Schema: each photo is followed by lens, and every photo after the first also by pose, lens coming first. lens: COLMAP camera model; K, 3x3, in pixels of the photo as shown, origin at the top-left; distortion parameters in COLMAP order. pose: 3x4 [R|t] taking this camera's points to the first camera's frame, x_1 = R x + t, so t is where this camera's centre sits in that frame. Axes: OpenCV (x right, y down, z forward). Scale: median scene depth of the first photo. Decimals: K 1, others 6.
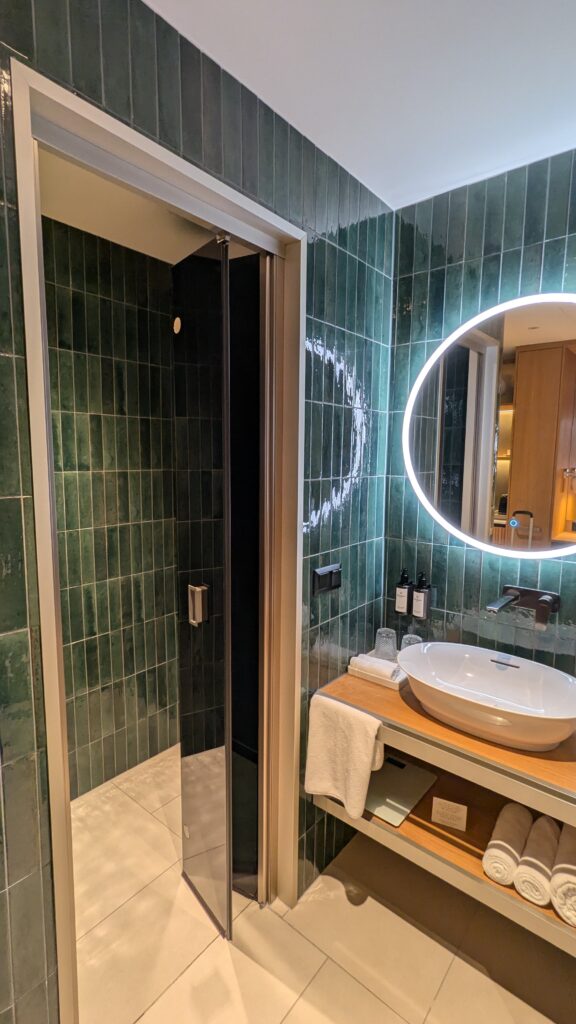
lens RADIAL K [[483.7, 0, 291.2], [0, 483.7, 515.7], [0, 0, 1]] dist [0.000354, 0.000087]
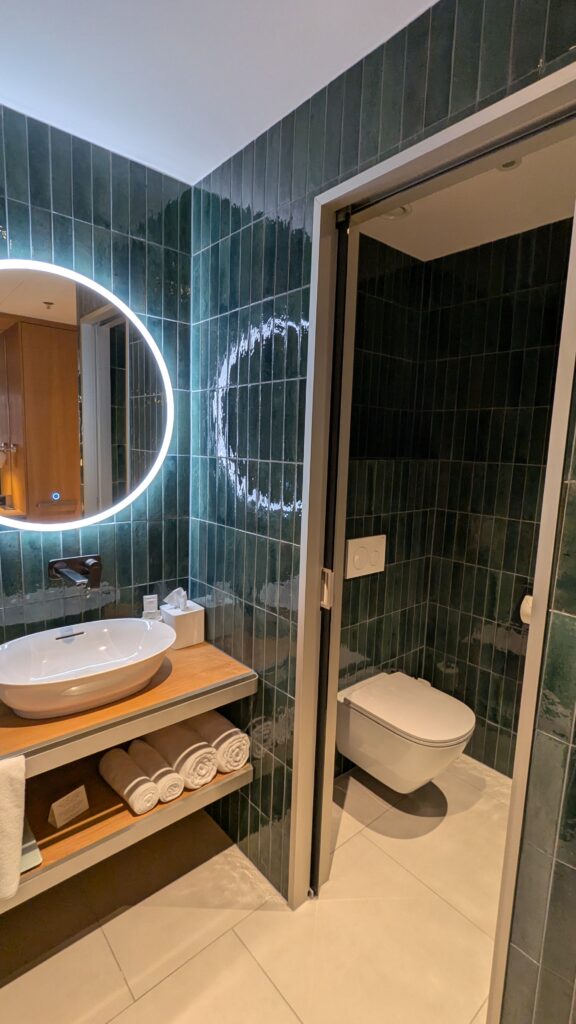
lens RADIAL K [[483.7, 0, 291.2], [0, 483.7, 508.8], [0, 0, 1]] dist [0.000354, 0.000087]
pose [[0.168852, -0.144243, 0.975030, -0.438855], [0.087208, 0.987540, 0.130991, -0.048134], [-0.981776, 0.062912, 0.179327, 0.362820]]
